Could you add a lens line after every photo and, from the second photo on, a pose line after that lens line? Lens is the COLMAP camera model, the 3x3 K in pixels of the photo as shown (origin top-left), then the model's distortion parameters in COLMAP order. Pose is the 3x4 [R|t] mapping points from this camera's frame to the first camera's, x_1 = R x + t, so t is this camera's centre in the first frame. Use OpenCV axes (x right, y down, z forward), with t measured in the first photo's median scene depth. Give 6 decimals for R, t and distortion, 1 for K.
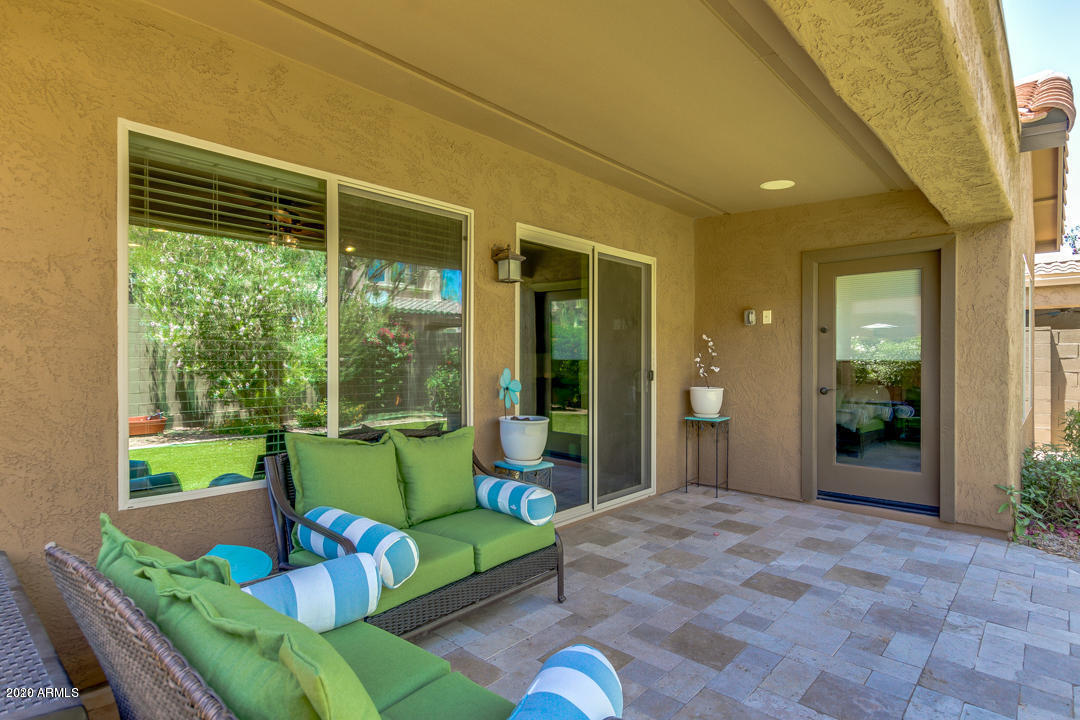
lens RADIAL K [[595.2, 0, 535.5], [0, 595.2, 361.7], [0, 0, 1]] dist [0.001261, -0.000166]
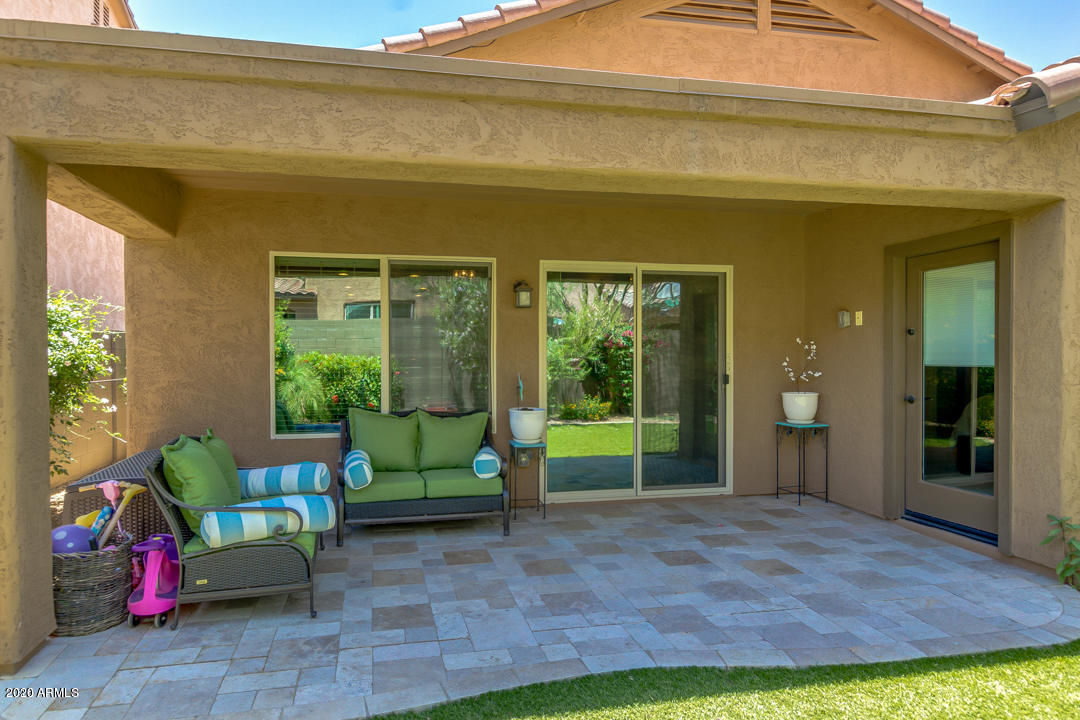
lens RADIAL K [[678.0, 0, 497.1], [0, 678.0, 362.9], [0, 0, 1]] dist [0.004902, 0.000956]
pose [[0.808642, 0.001791, -0.588298, 0.711063], [0.001673, 0.999984, 0.005344, -0.015653], [0.588298, -0.005305, 0.808627, -0.241182]]
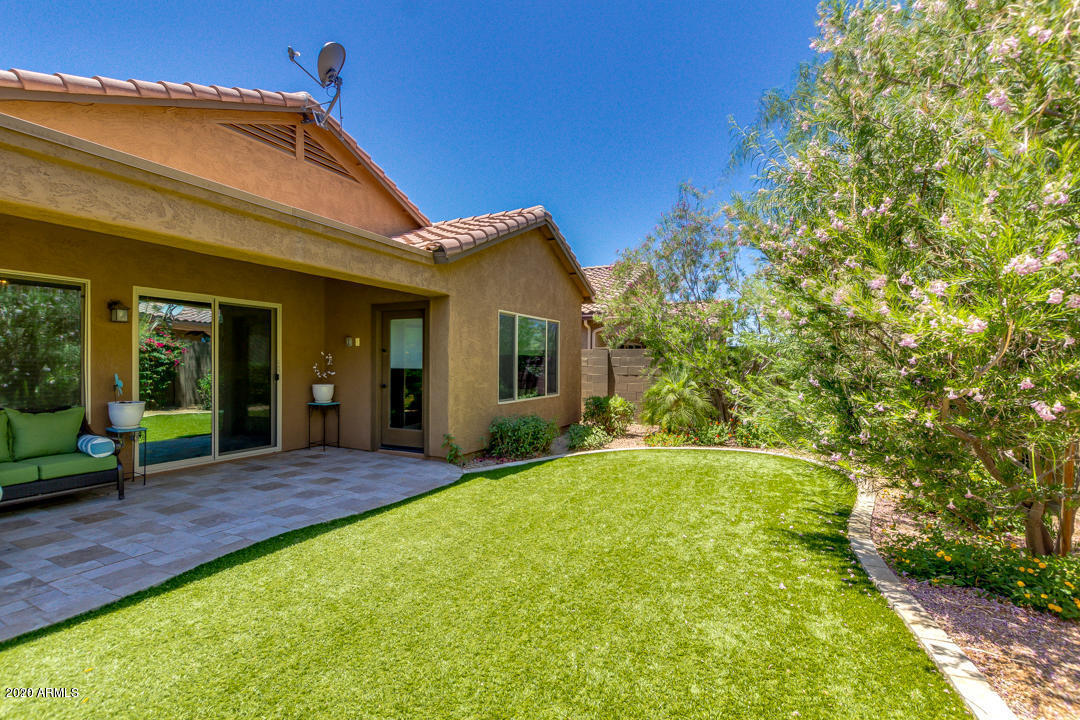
lens RADIAL K [[501.9, 0, 539.9], [0, 501.9, 370.8], [0, 0, 1]] dist [0.001773, 0.000088]
pose [[0.958716, 0.002096, 0.284359, 0.613059], [-0.005509, 0.999922, 0.011207, -0.016627], [-0.284313, -0.012311, 0.958652, -0.631271]]
